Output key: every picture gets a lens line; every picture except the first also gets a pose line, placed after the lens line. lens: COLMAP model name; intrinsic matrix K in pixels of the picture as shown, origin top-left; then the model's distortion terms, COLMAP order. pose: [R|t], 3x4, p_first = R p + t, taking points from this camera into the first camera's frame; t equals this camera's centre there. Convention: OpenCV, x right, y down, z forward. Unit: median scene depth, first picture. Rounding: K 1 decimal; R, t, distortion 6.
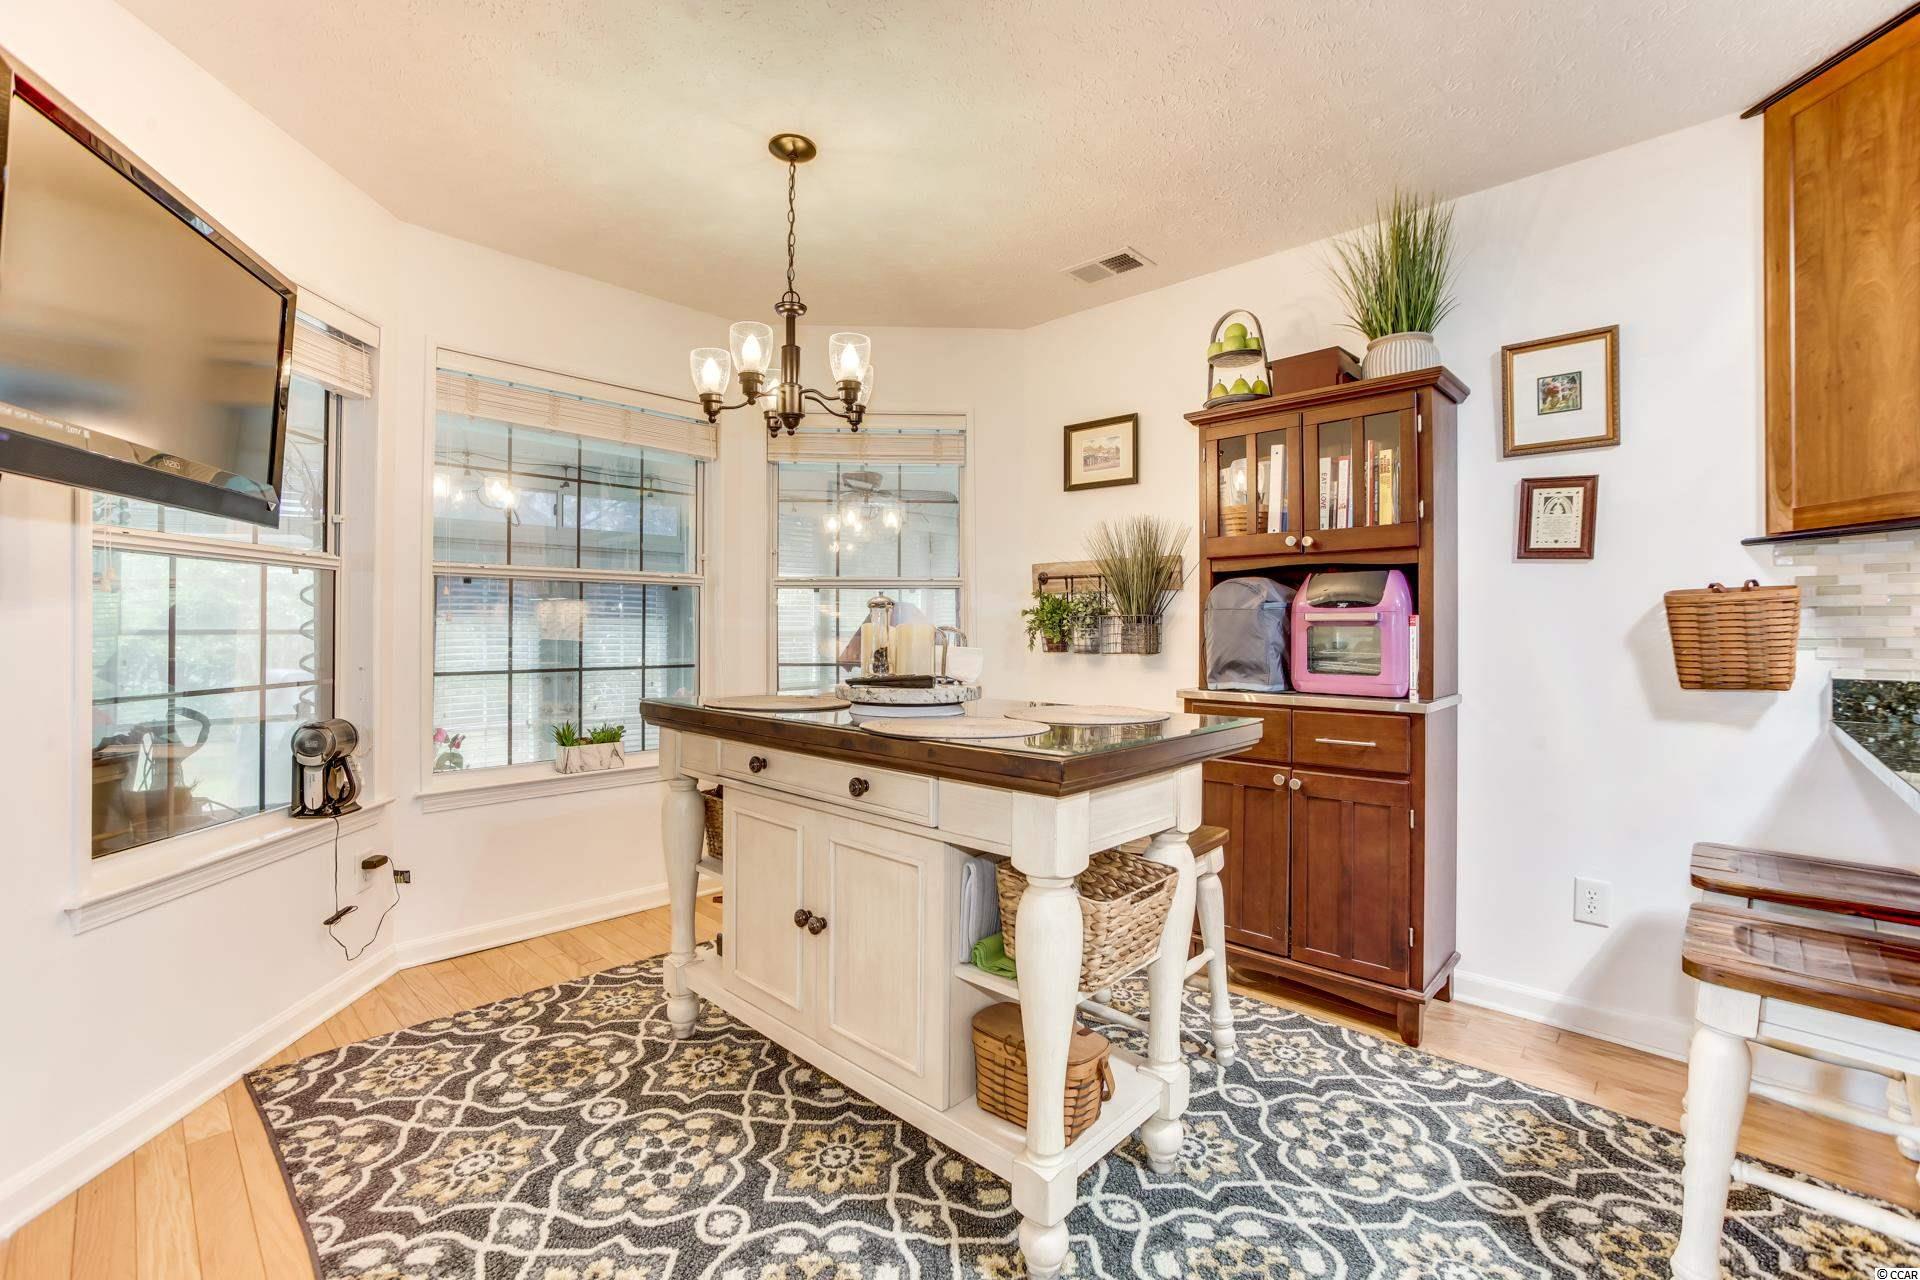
lens RADIAL K [[827.4, 0, 964.9], [0, 827.4, 620.5], [0, 0, 1]] dist [-0.030025, 0.000931]
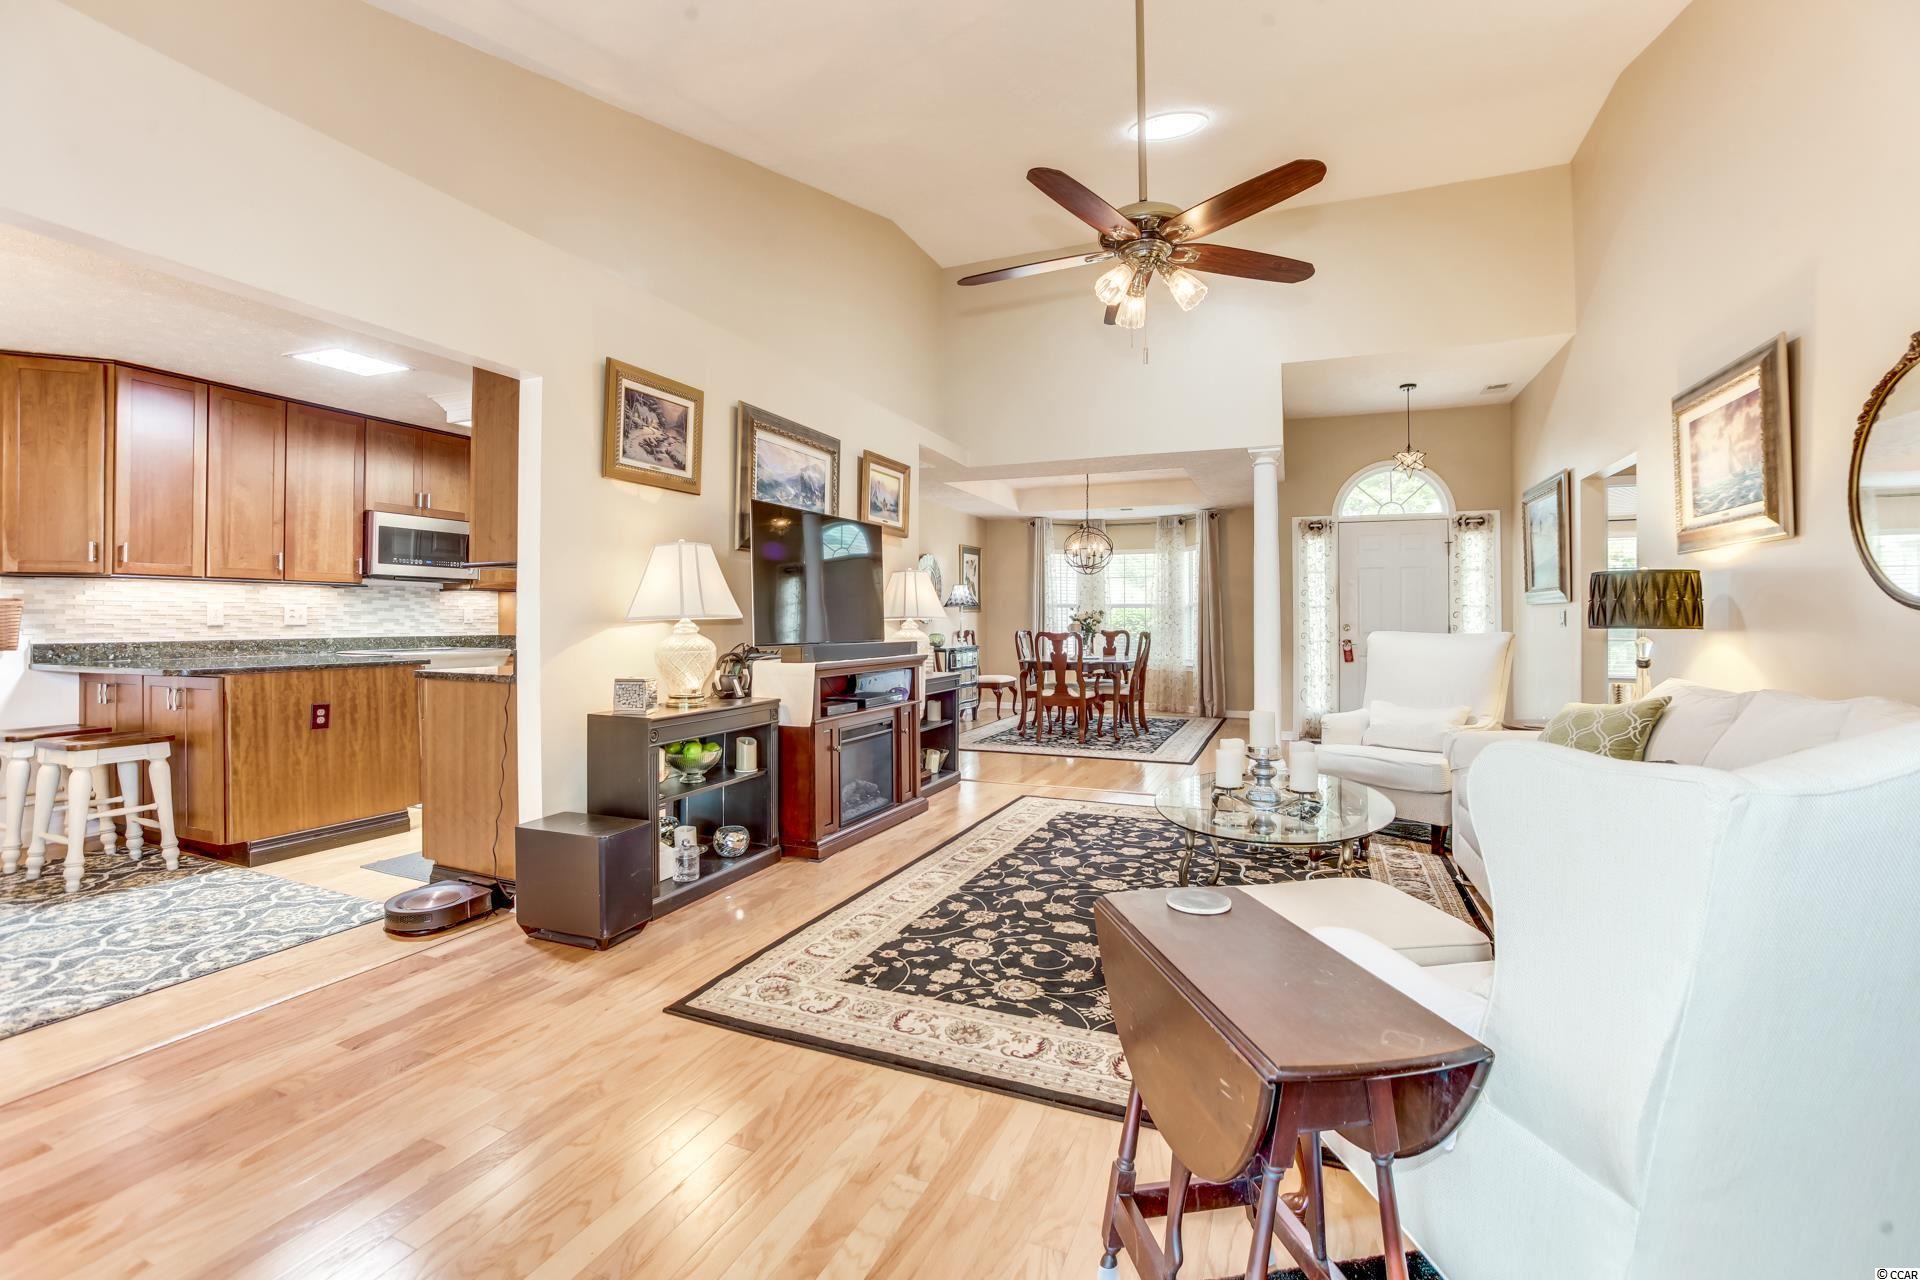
lens RADIAL K [[827.4, 0, 964.9], [0, 827.4, 620.5], [0, 0, 1]] dist [-0.030025, 0.000931]
pose [[-0.354820, -0.005632, 0.934918, -1.742422], [-0.009524, 0.999952, 0.002409, -0.016886], [-0.934886, -0.008049, -0.354856, -0.551837]]
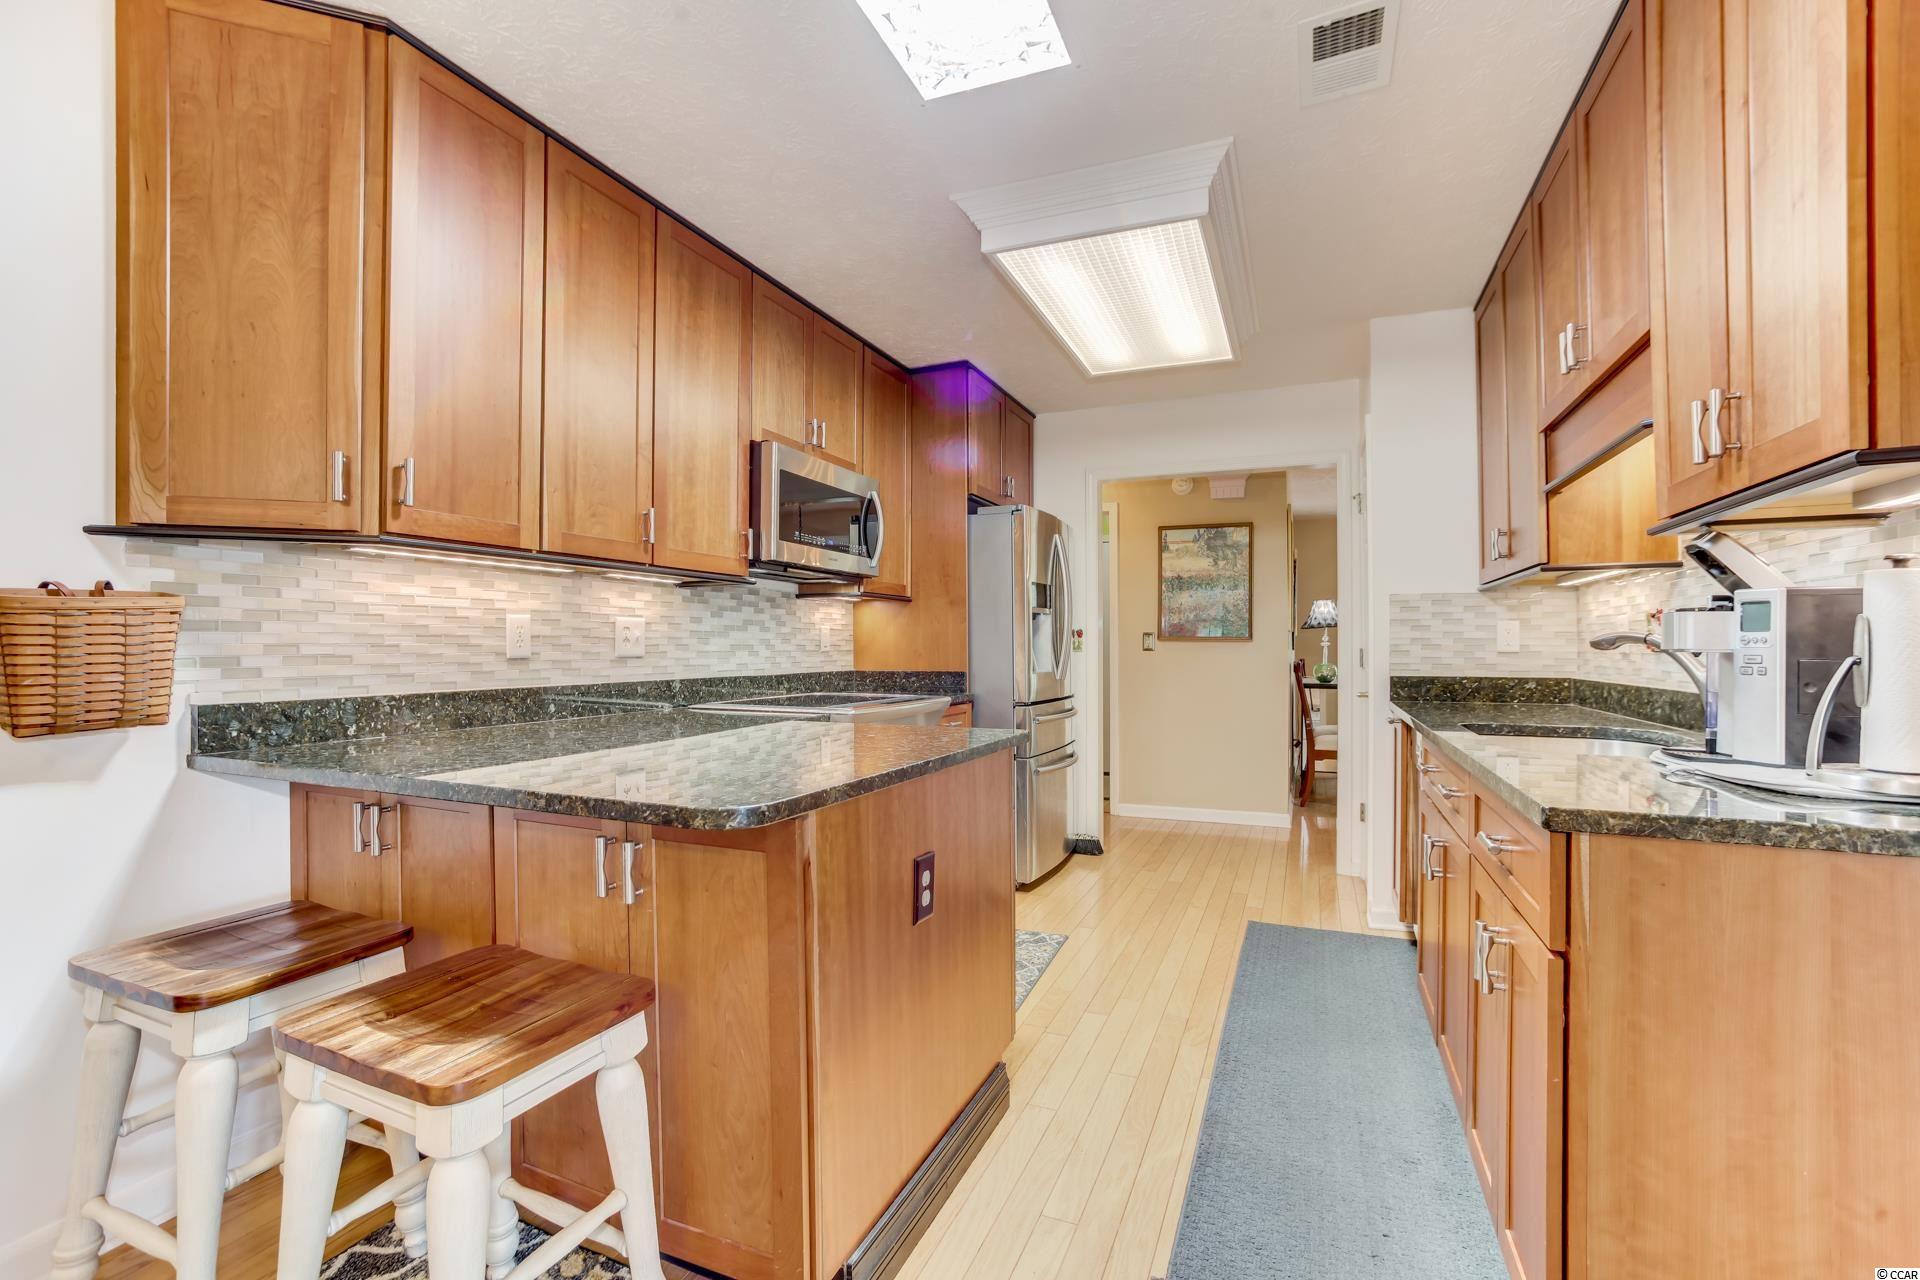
lens RADIAL K [[838.3, 0, 943.4], [0, 838.3, 652.2], [0, 0, 1]] dist [-0.064508, 0.020544]
pose [[-0.333644, -0.010056, 0.942646, 0.016505], [-0.008271, 0.999936, 0.007739, 0.003540], [-0.942663, -0.005215, -0.333705, 0.537831]]
